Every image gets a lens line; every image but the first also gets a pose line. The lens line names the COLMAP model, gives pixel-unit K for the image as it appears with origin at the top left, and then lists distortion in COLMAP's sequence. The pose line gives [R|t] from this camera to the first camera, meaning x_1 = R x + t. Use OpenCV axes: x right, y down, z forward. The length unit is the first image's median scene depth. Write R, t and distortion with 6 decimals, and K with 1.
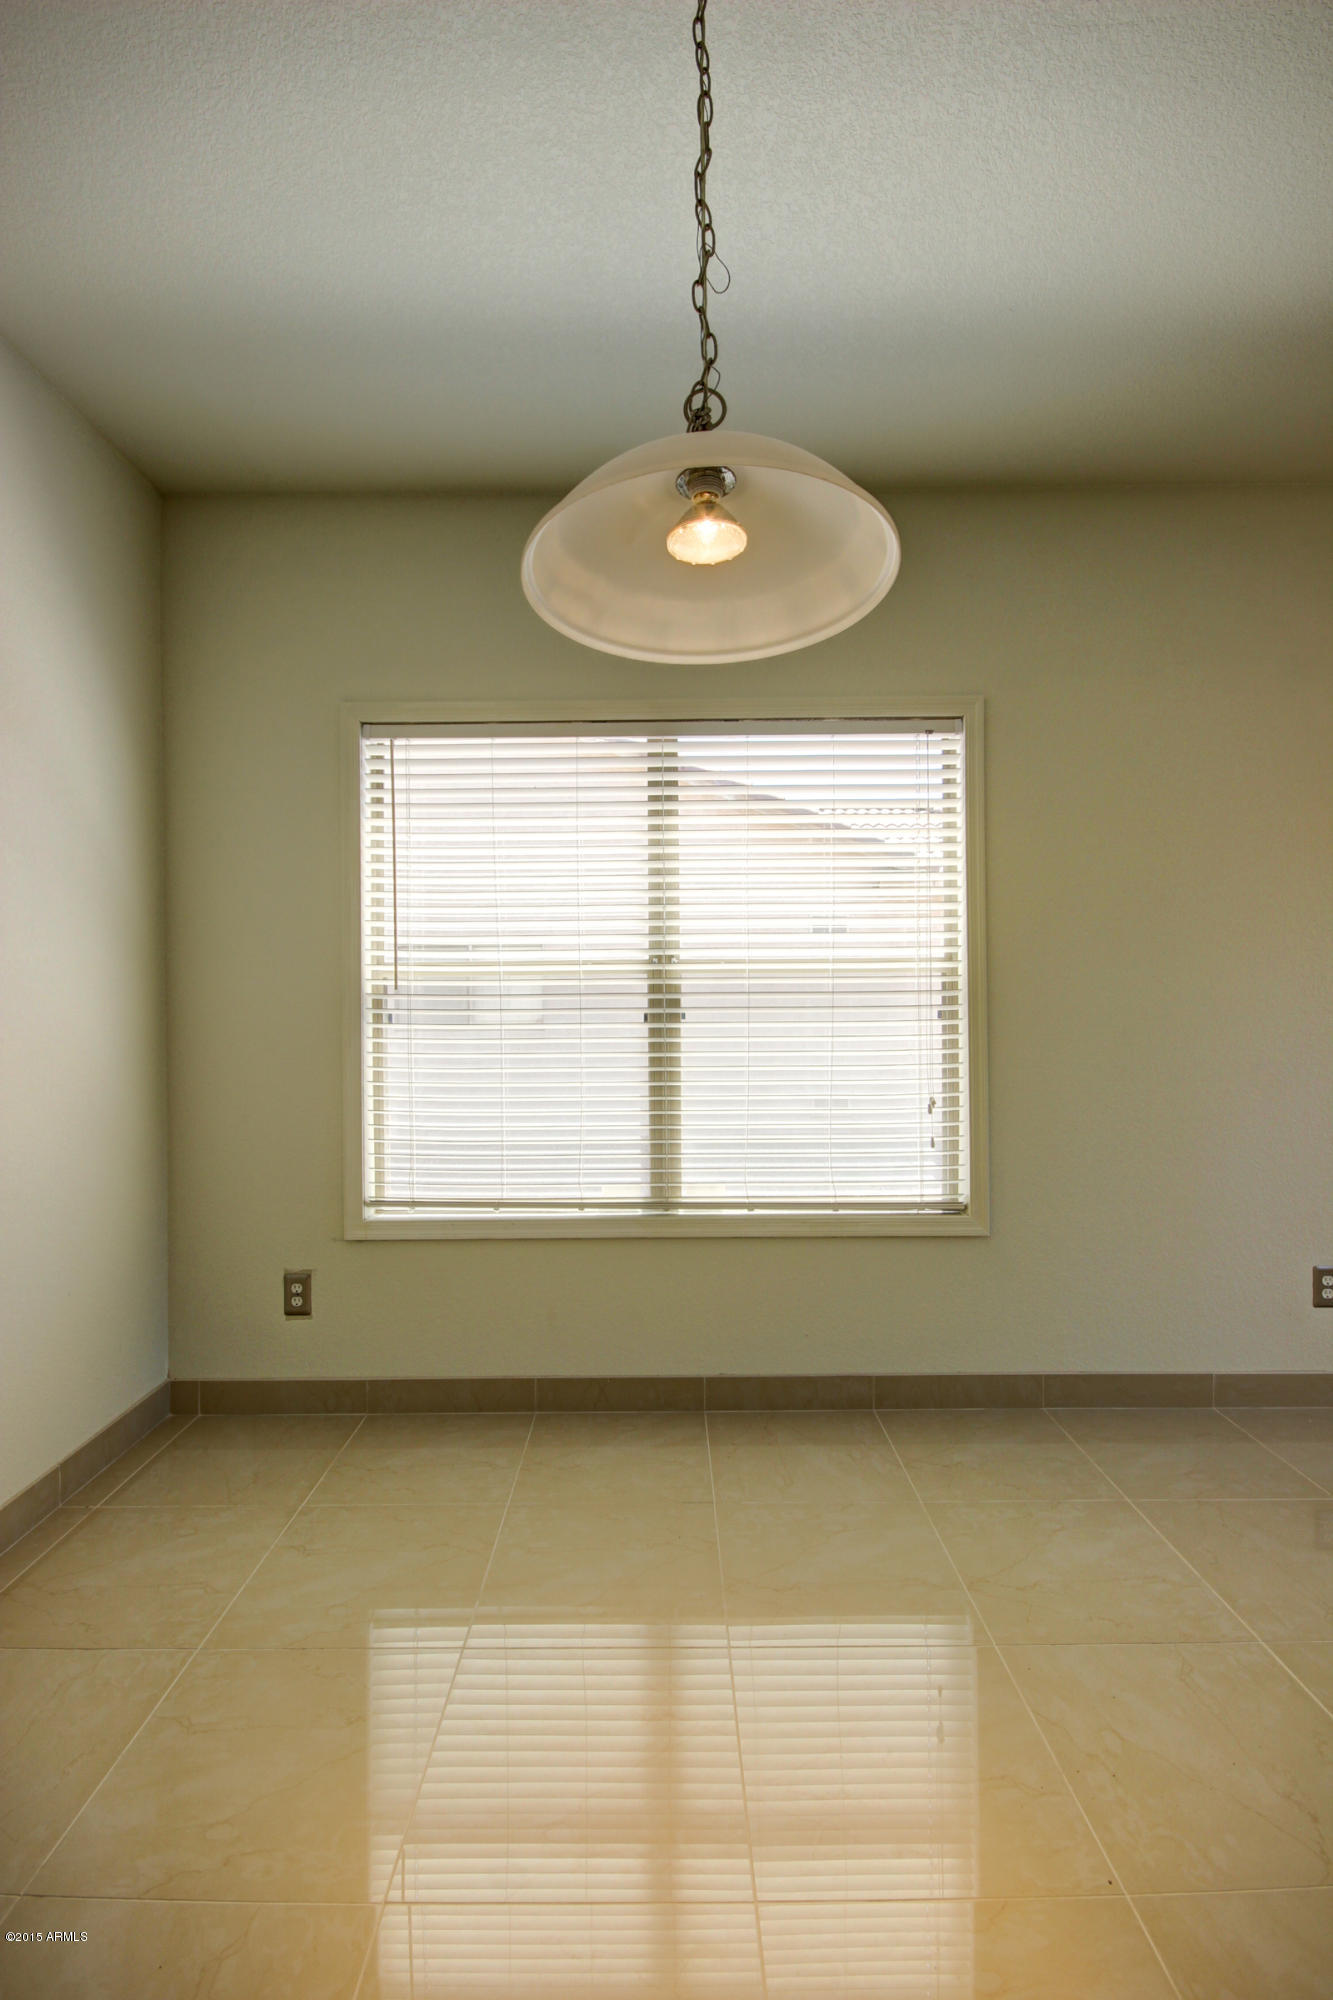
lens RADIAL K [[922.7, 0, 733.7], [0, 922.7, 979.5], [0, 0, 1]] dist [-0.000652, 0.000044]
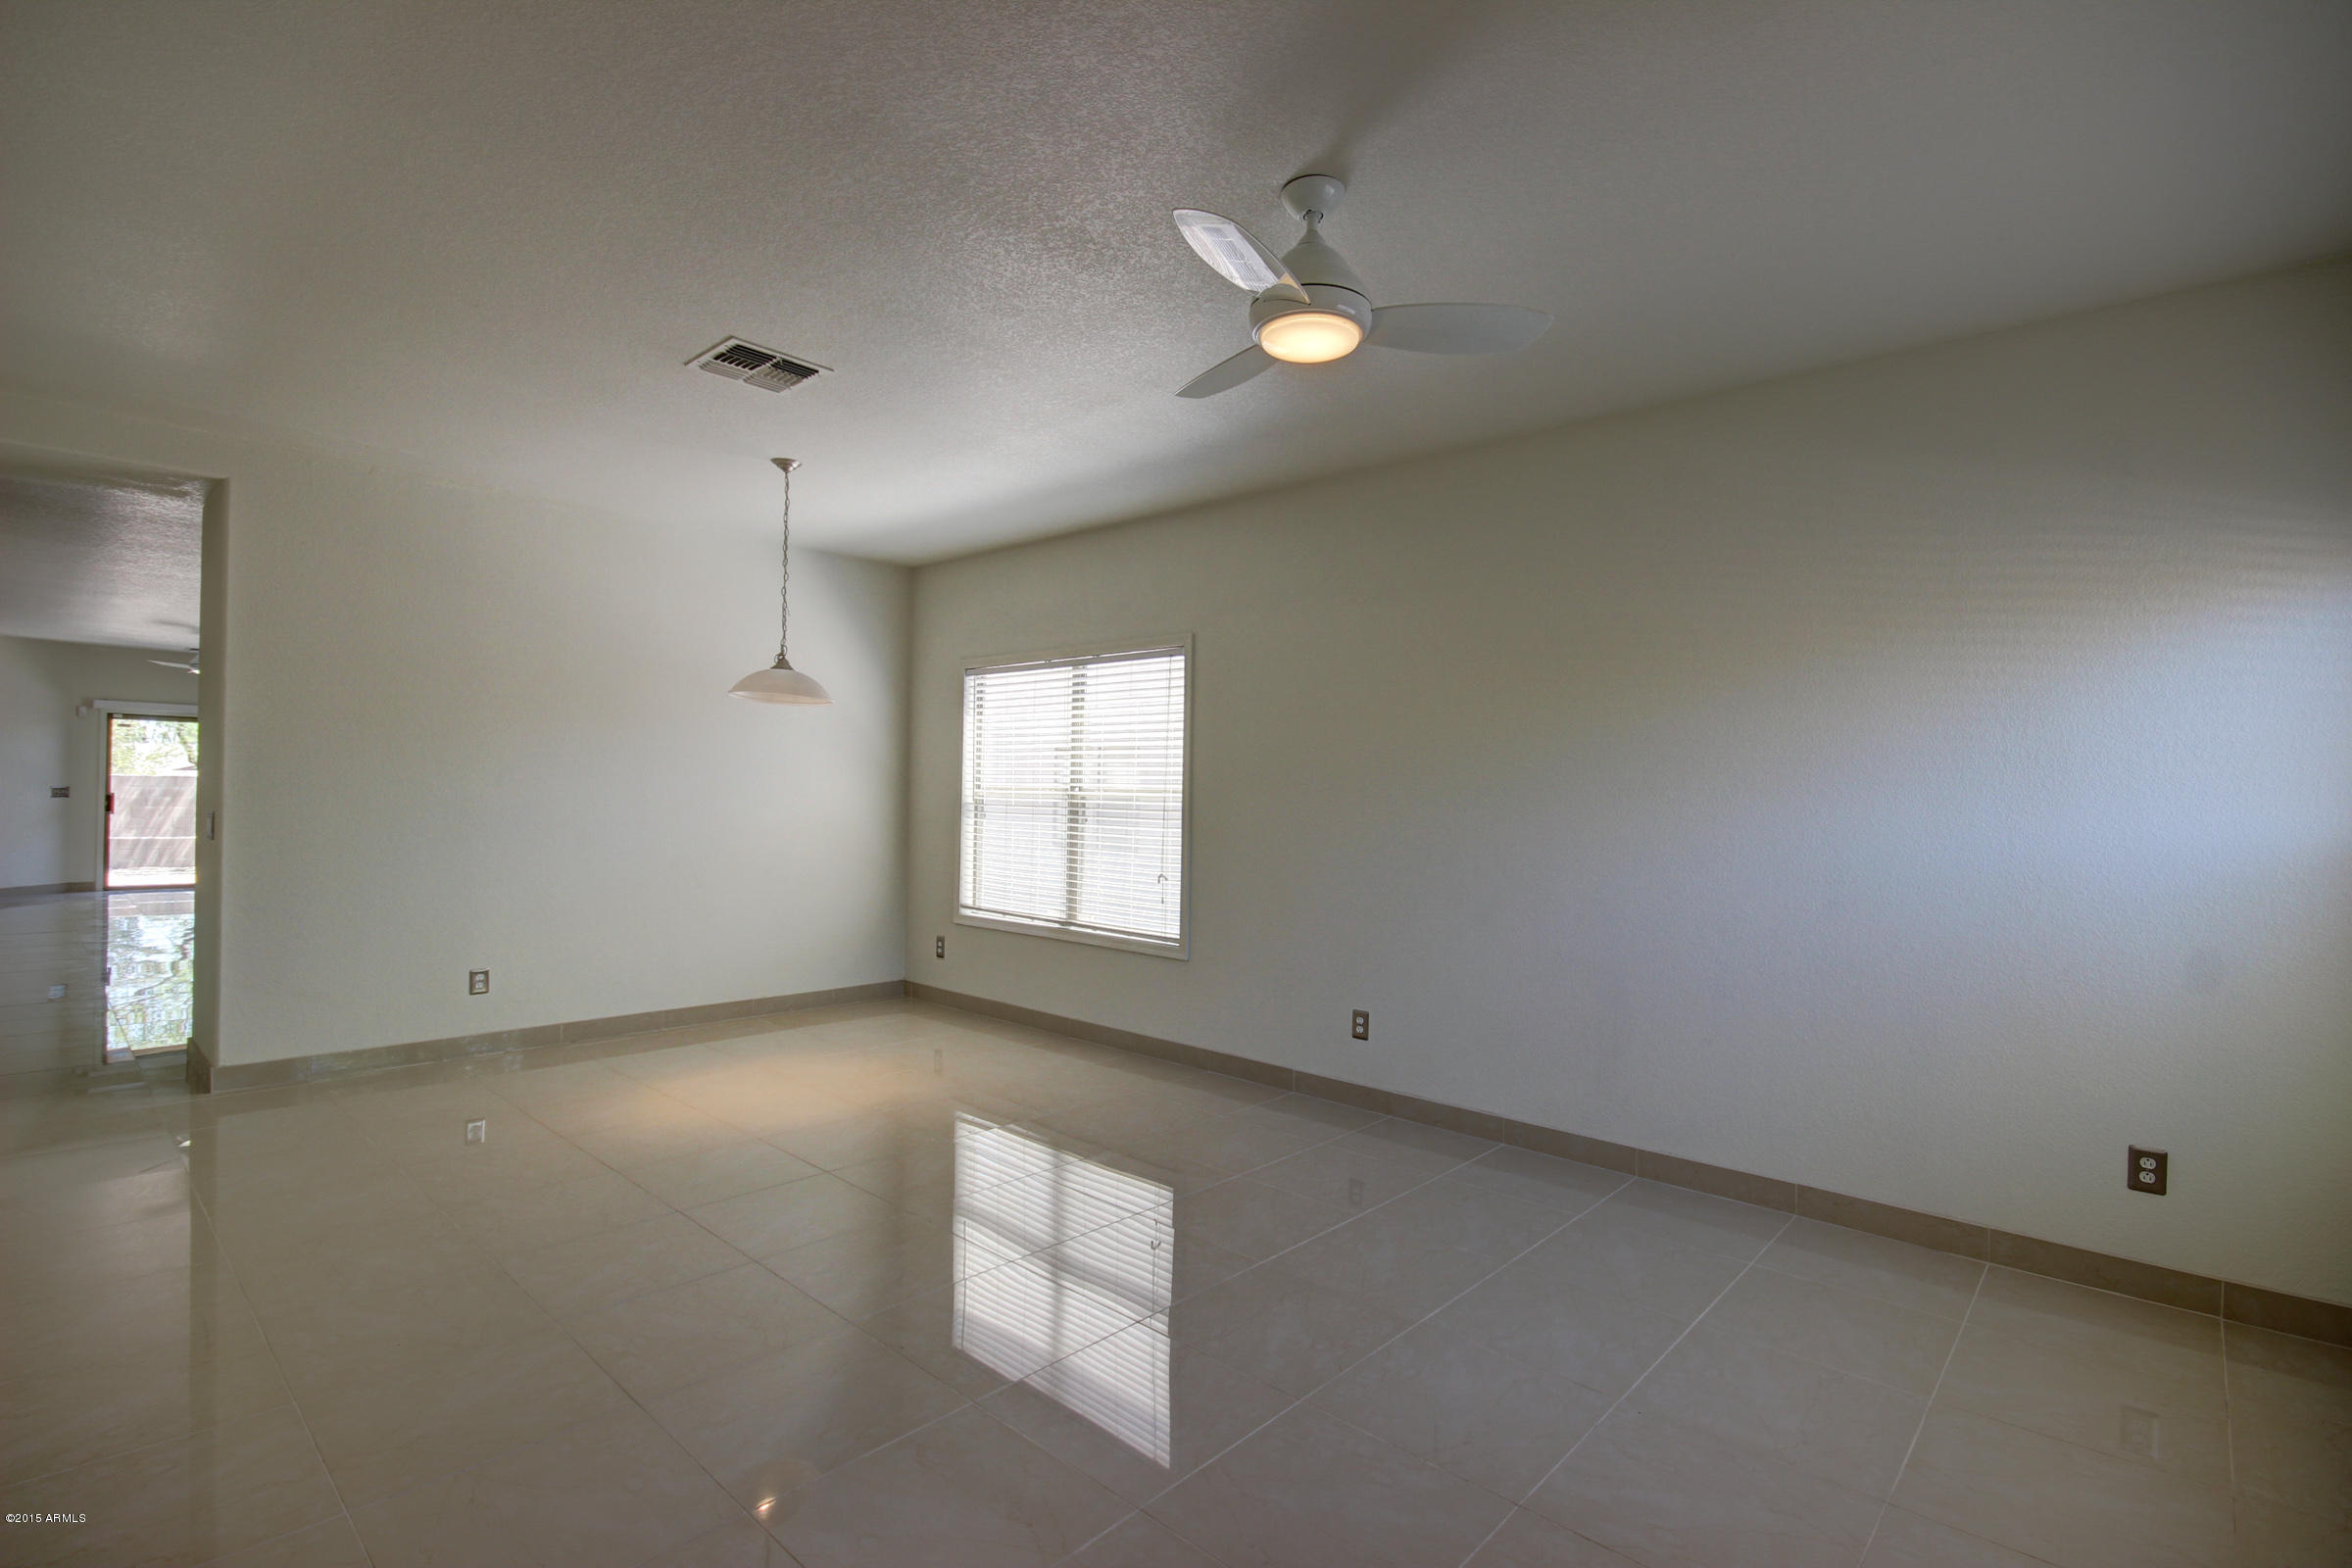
lens RADIAL K [[1085.1, 0, 1172.2], [0, 1085.1, 790.3], [0, 0, 1]] dist [-0.000652, 0.000044]
pose [[0.731112, 0.017625, -0.682030, 1.541820], [-0.031857, 0.999458, -0.008321, -0.006819], [0.681514, 0.027811, 0.731277, -0.432514]]
